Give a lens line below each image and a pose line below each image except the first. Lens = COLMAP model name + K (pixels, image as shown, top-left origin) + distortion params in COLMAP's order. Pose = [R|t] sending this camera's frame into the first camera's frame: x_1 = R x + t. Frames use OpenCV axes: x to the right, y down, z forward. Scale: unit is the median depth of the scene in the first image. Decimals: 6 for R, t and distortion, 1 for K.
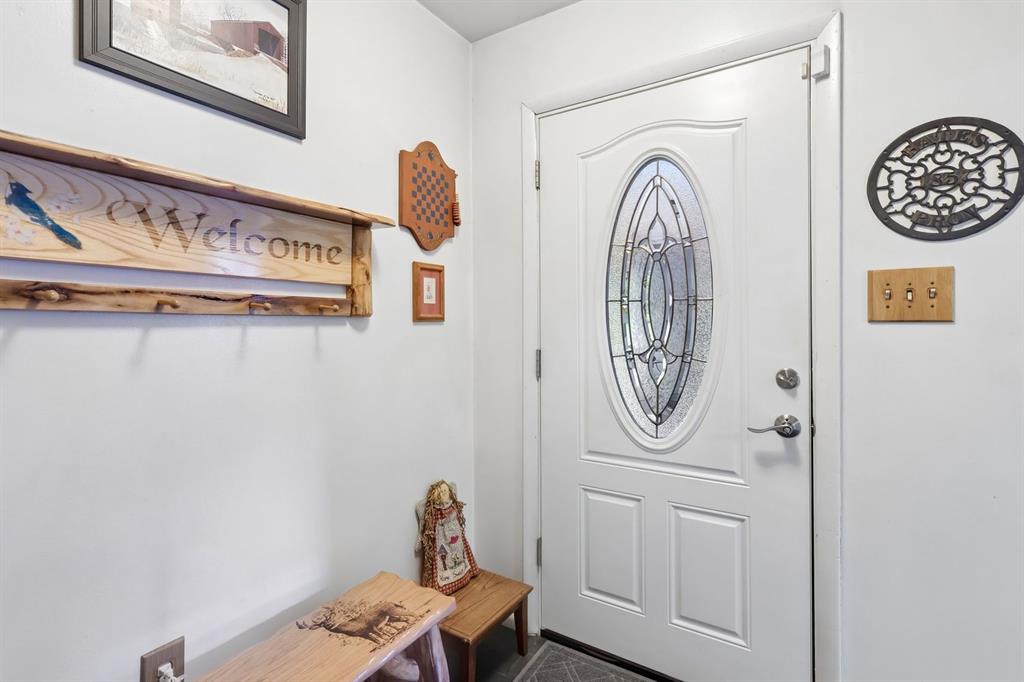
lens RADIAL K [[484.9, 0, 516.9], [0, 484.9, 319.3], [0, 0, 1]] dist [0.002652, -0.000024]
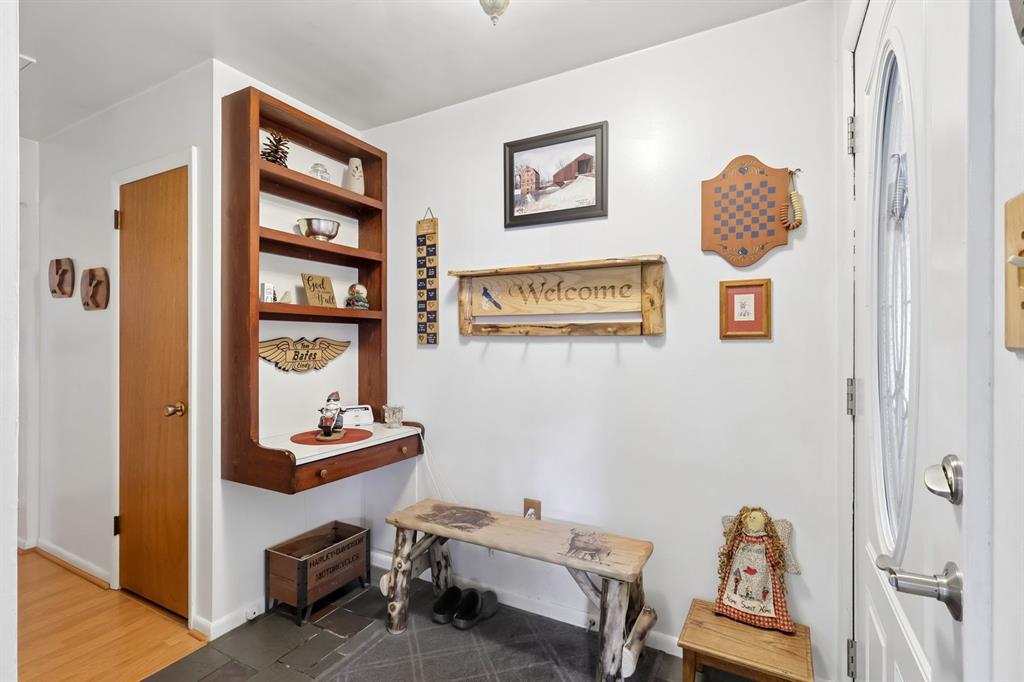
lens RADIAL K [[484.9, 0, 518.0], [0, 484.9, 339.8], [0, 0, 1]] dist [0.002652, -0.000024]
pose [[0.072475, -0.005702, -0.997354, 0.980705], [0.005206, 0.999972, -0.005339, 0.011179], [0.997357, -0.004805, 0.072503, 0.609011]]
